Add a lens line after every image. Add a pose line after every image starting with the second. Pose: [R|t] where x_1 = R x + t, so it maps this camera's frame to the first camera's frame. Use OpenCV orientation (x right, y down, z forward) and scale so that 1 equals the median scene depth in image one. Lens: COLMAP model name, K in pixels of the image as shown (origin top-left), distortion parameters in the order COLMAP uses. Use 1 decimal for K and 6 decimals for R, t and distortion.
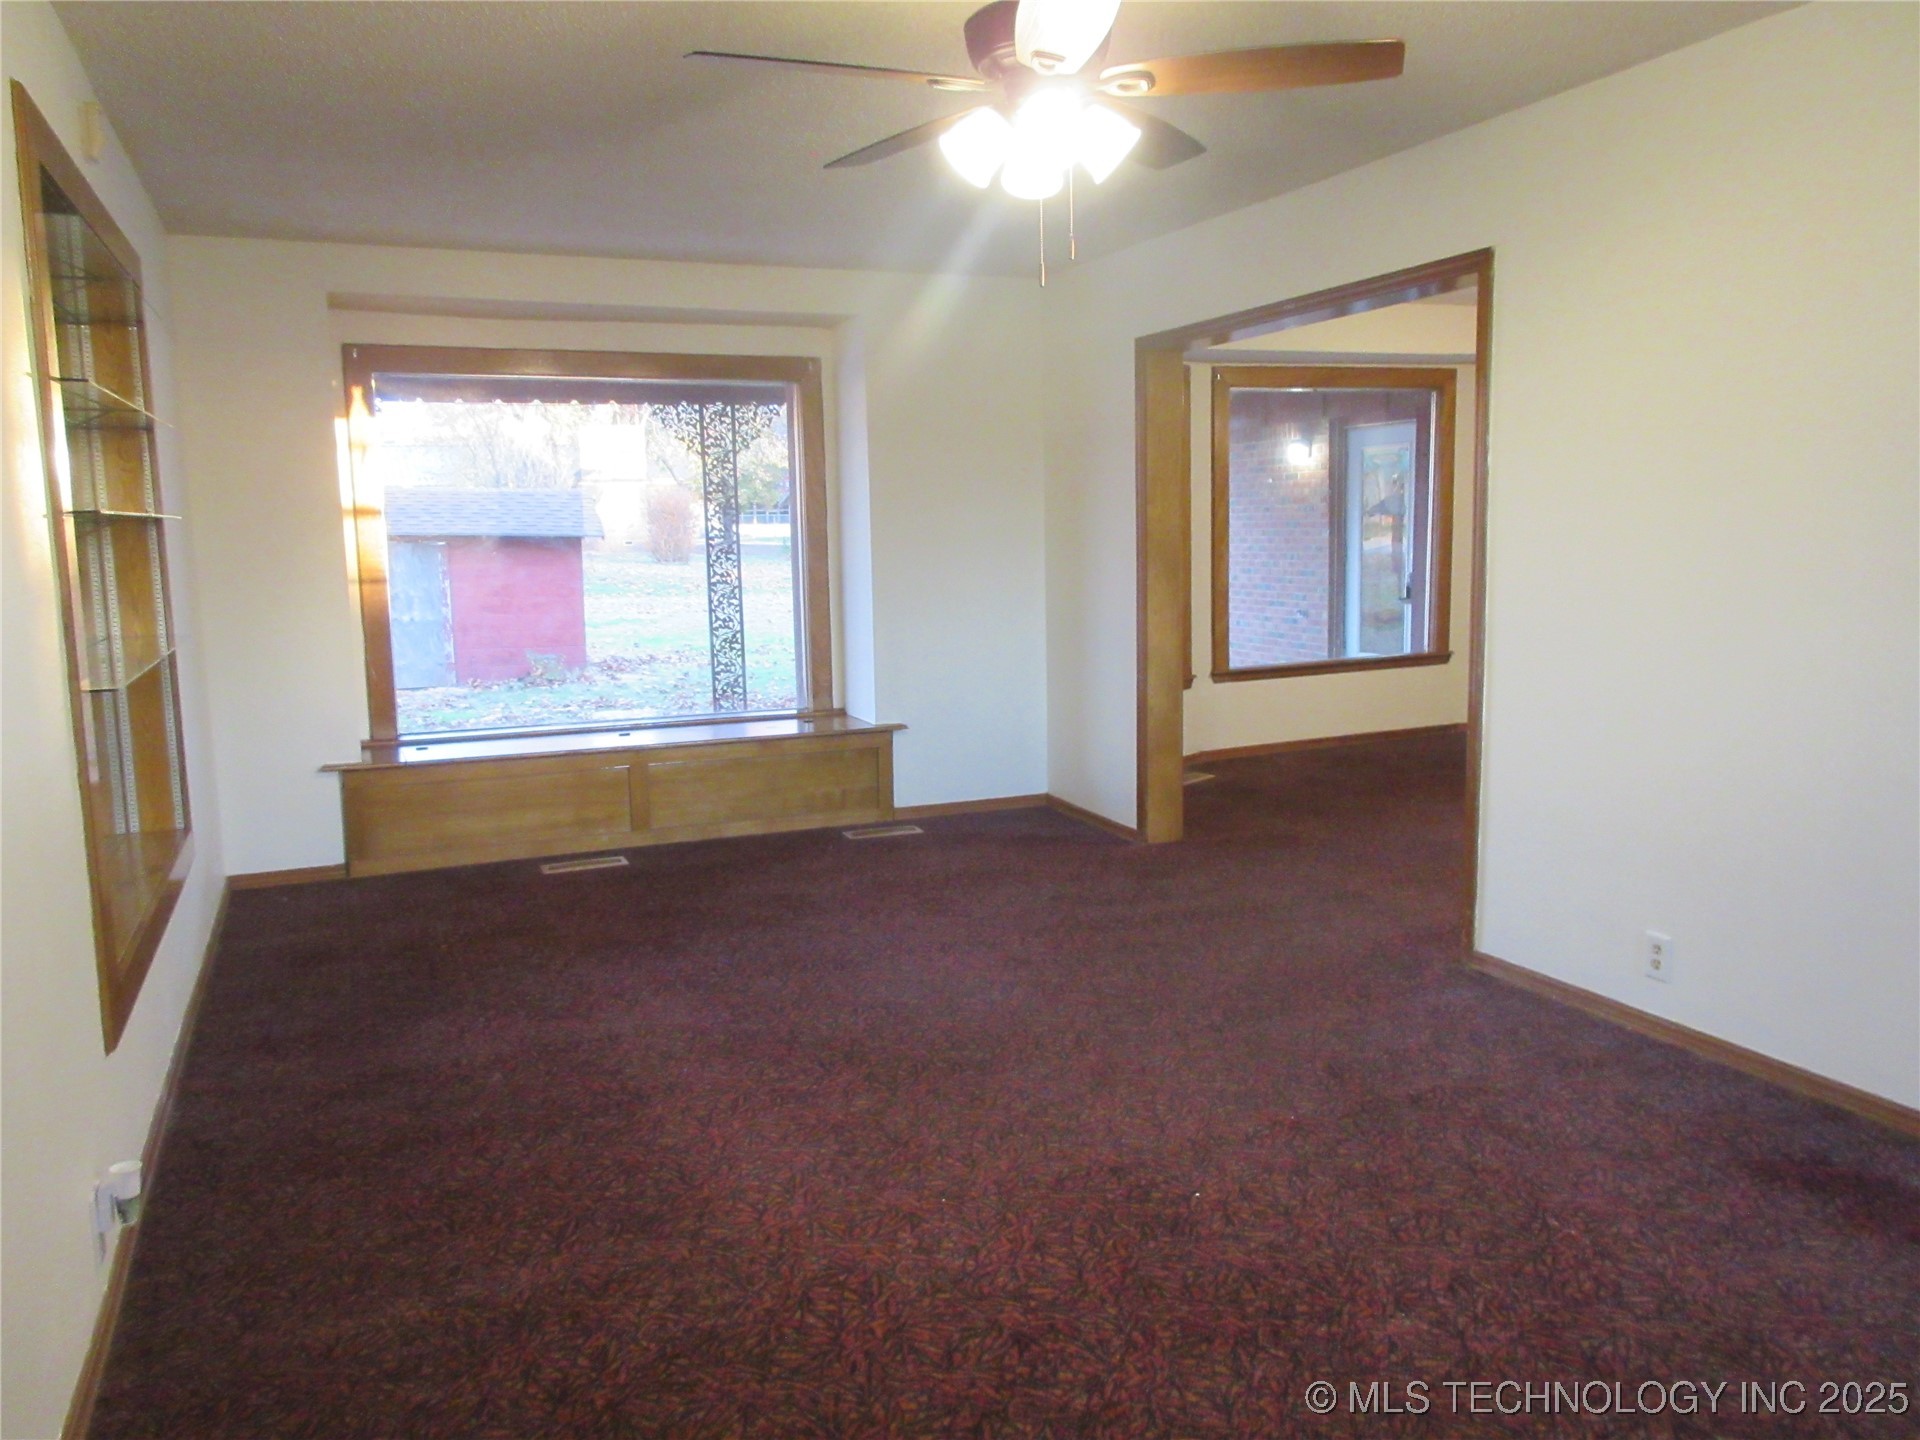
lens RADIAL K [[1455.5, 0, 968.7], [0, 1455.5, 718.2], [0, 0, 1]] dist [0.006299, 0.013017]
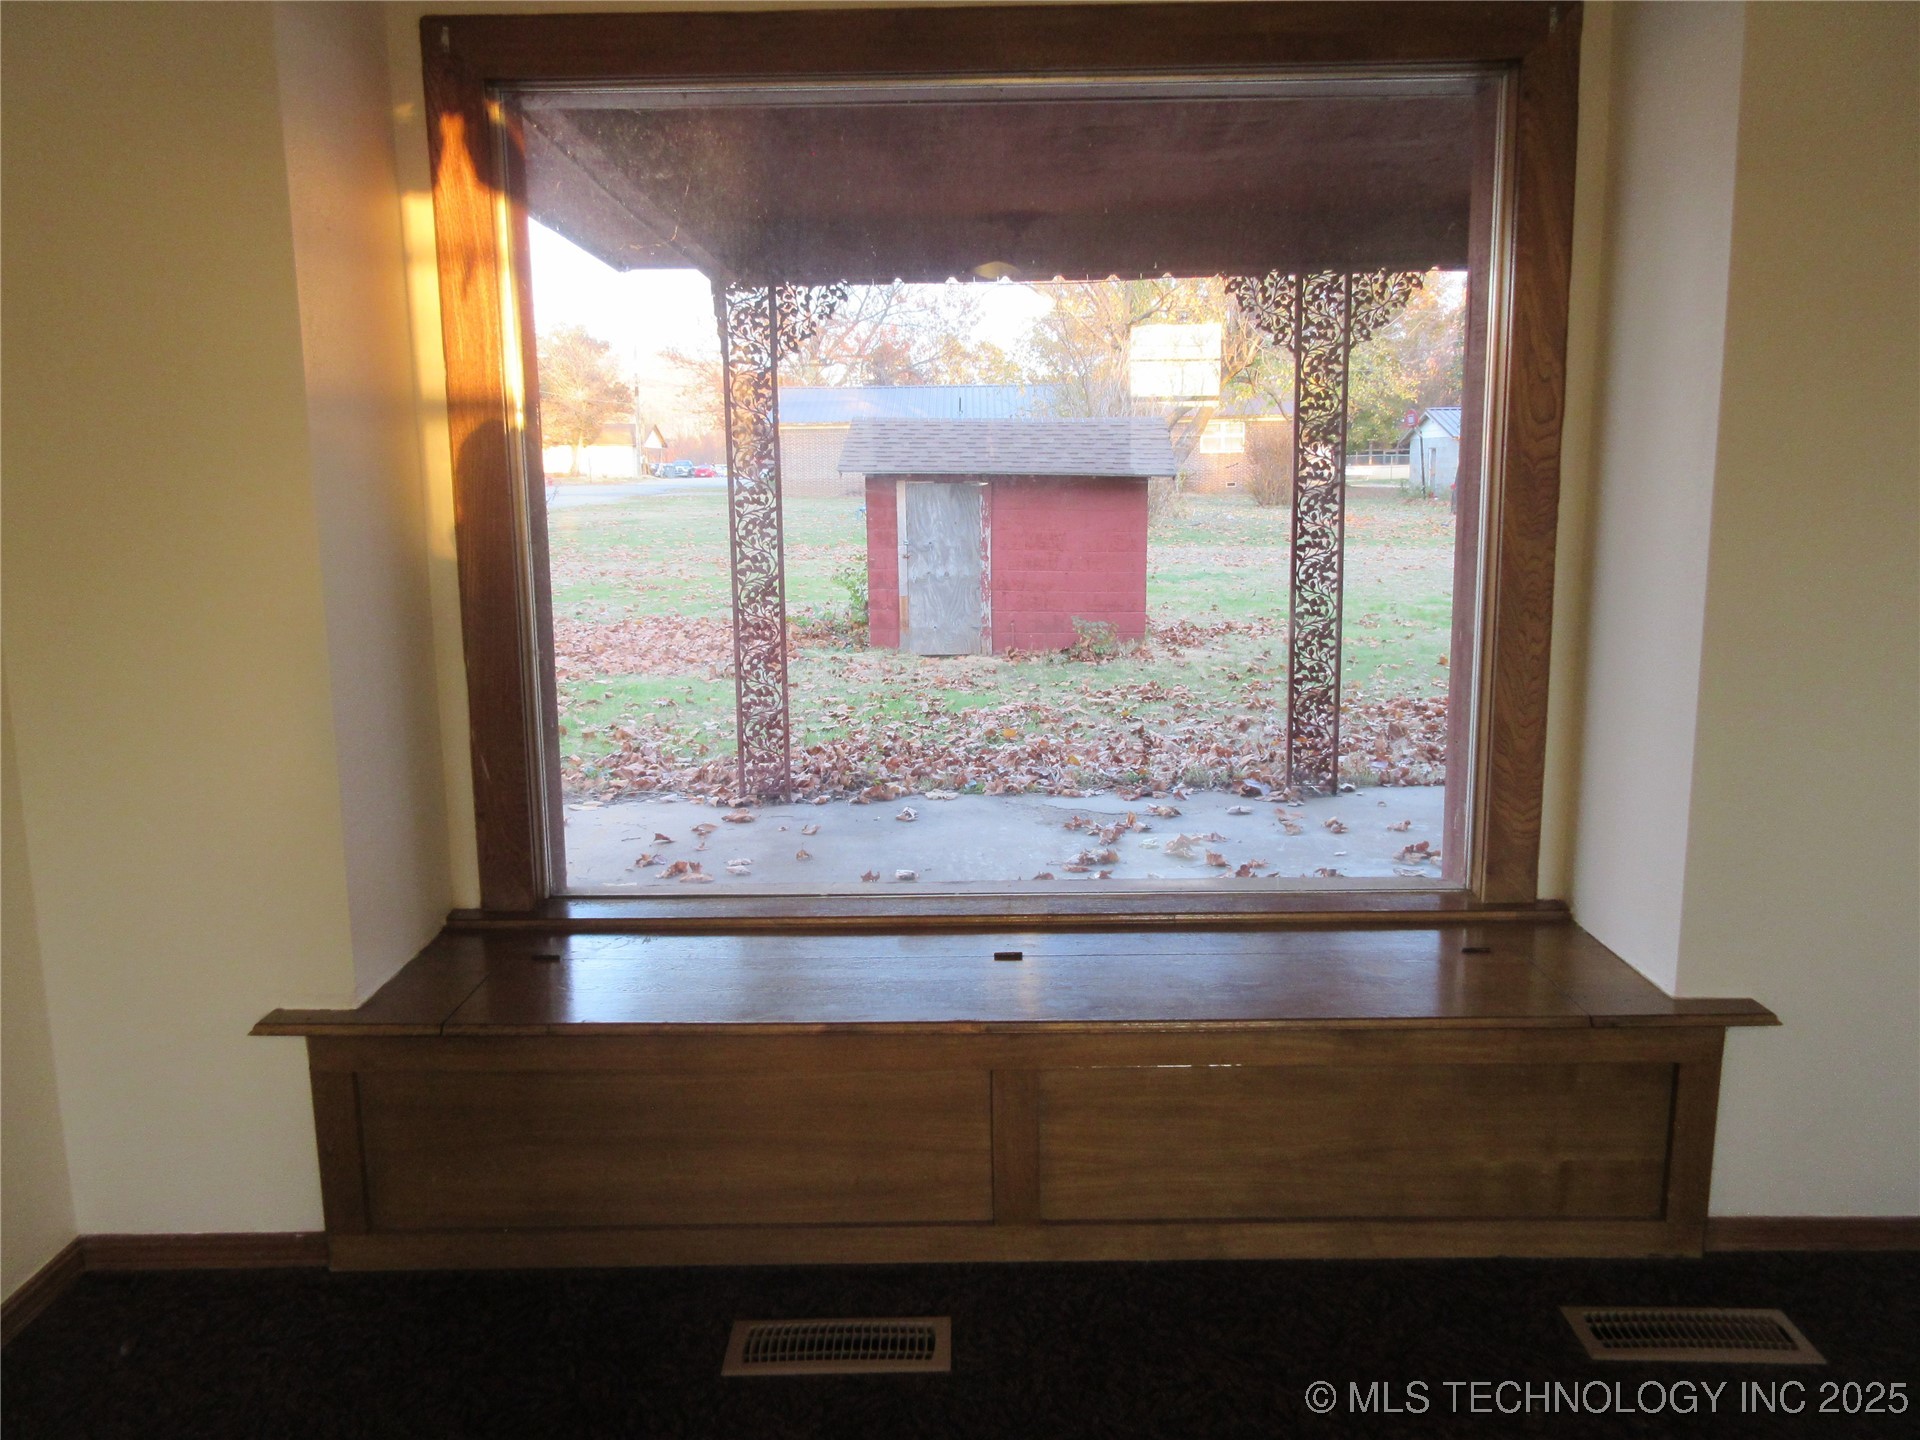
lens RADIAL K [[1455.5, 0, 964.8], [0, 1455.5, 733.8], [0, 0, 1]] dist [0.006299, 0.013017]
pose [[0.916498, 0.075393, -0.392871, -0.048067], [-0.055810, 0.996573, 0.061051, -0.039907], [0.396128, -0.034026, 0.917565, 0.327073]]
